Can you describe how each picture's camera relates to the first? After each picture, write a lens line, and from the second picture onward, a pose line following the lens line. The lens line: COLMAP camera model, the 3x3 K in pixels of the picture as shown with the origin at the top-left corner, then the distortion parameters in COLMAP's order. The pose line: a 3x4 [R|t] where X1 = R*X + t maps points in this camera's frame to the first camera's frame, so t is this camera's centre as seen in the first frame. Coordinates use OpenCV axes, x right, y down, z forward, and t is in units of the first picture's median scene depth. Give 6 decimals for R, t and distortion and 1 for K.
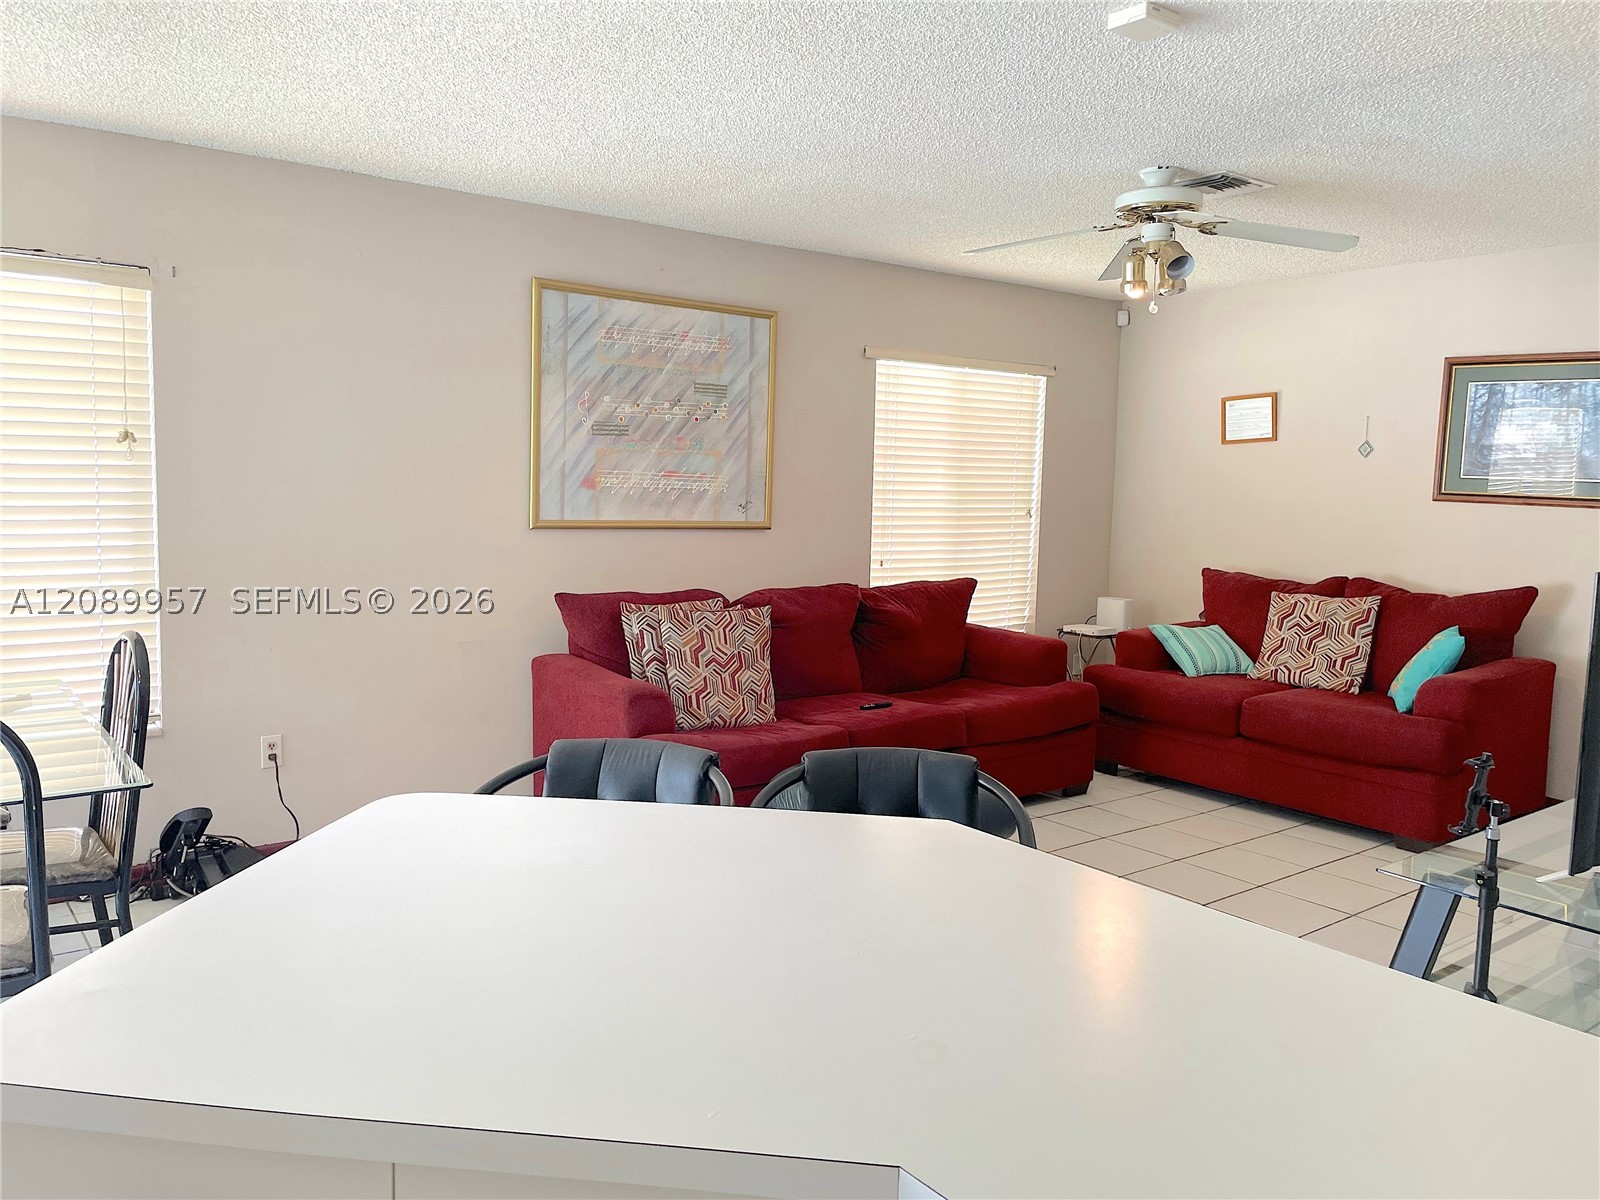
lens RADIAL K [[1203.4, 0, 813.8], [0, 1203.4, 612.2], [0, 0, 1]] dist [0.081208, -0.109174]
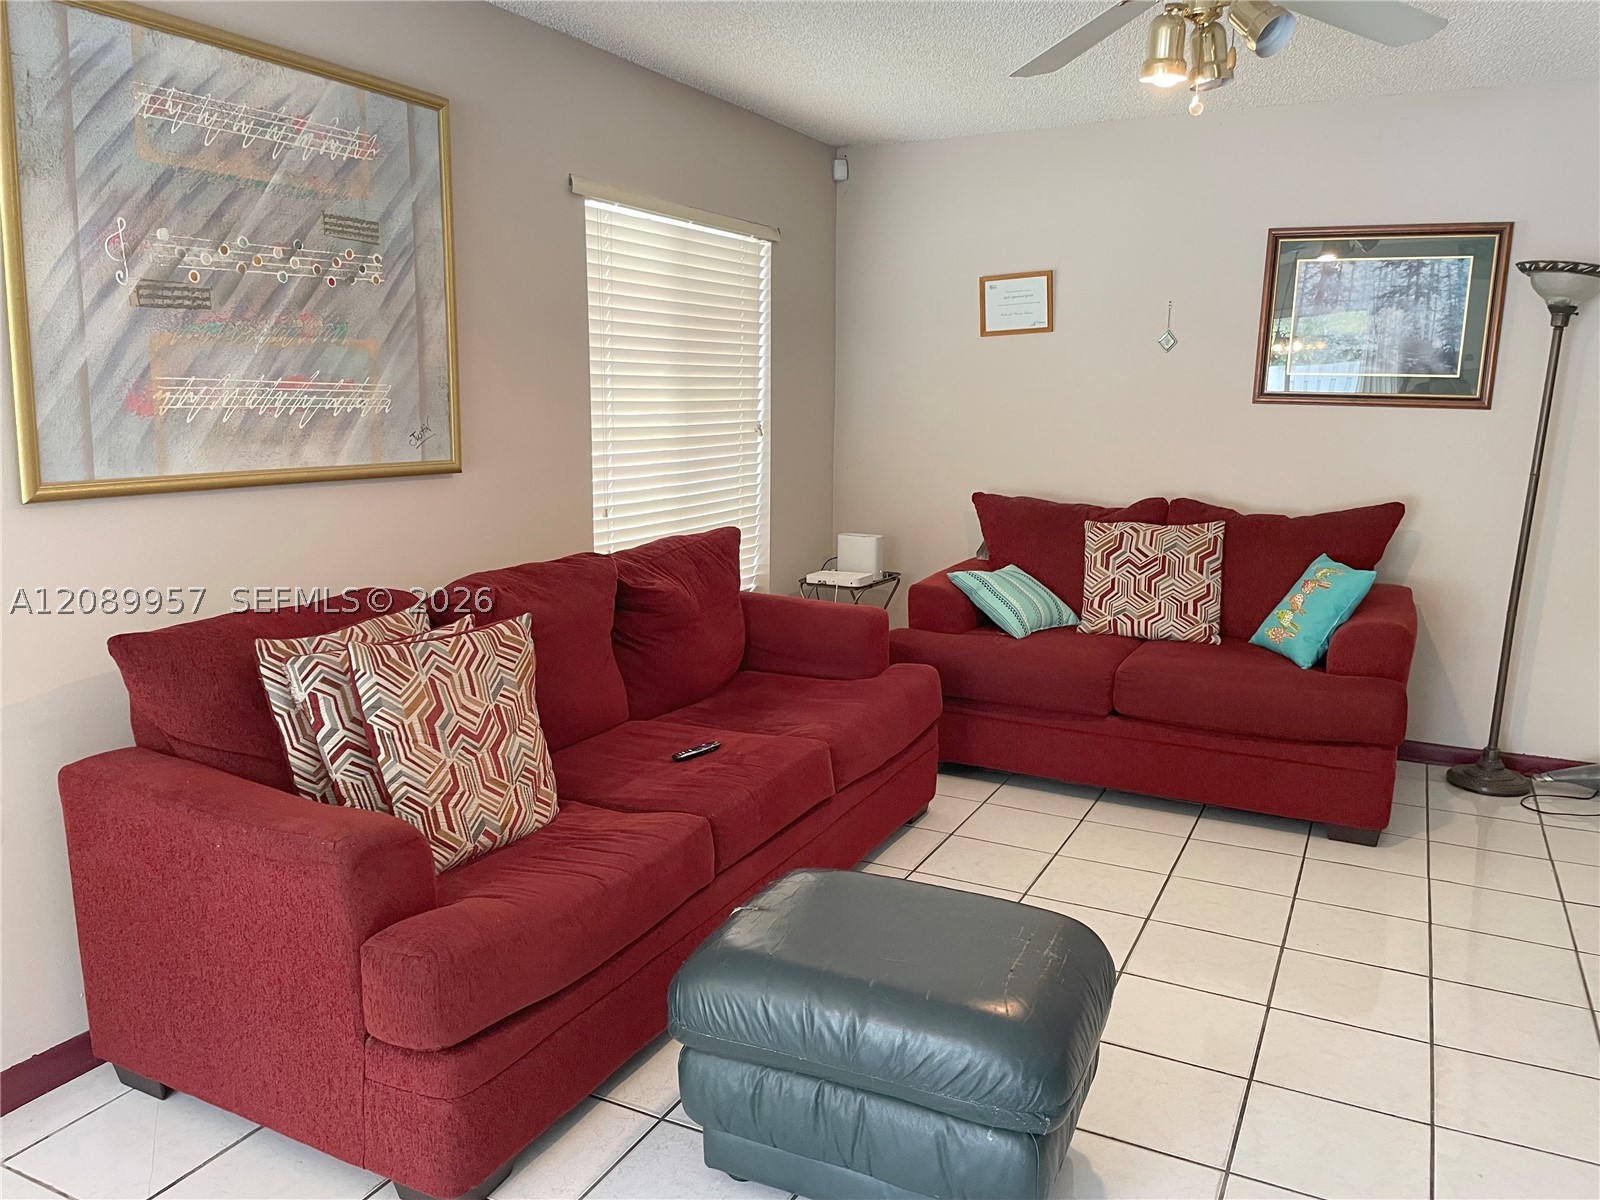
lens RADIAL K [[1203.4, 0, 806.4], [0, 1203.4, 597.8], [0, 0, 1]] dist [0.081208, -0.109174]
pose [[0.903768, -0.089000, 0.418668, -0.144570], [0.059648, 0.994787, 0.082711, -0.048285], [-0.423847, -0.049778, 0.904365, 0.388773]]
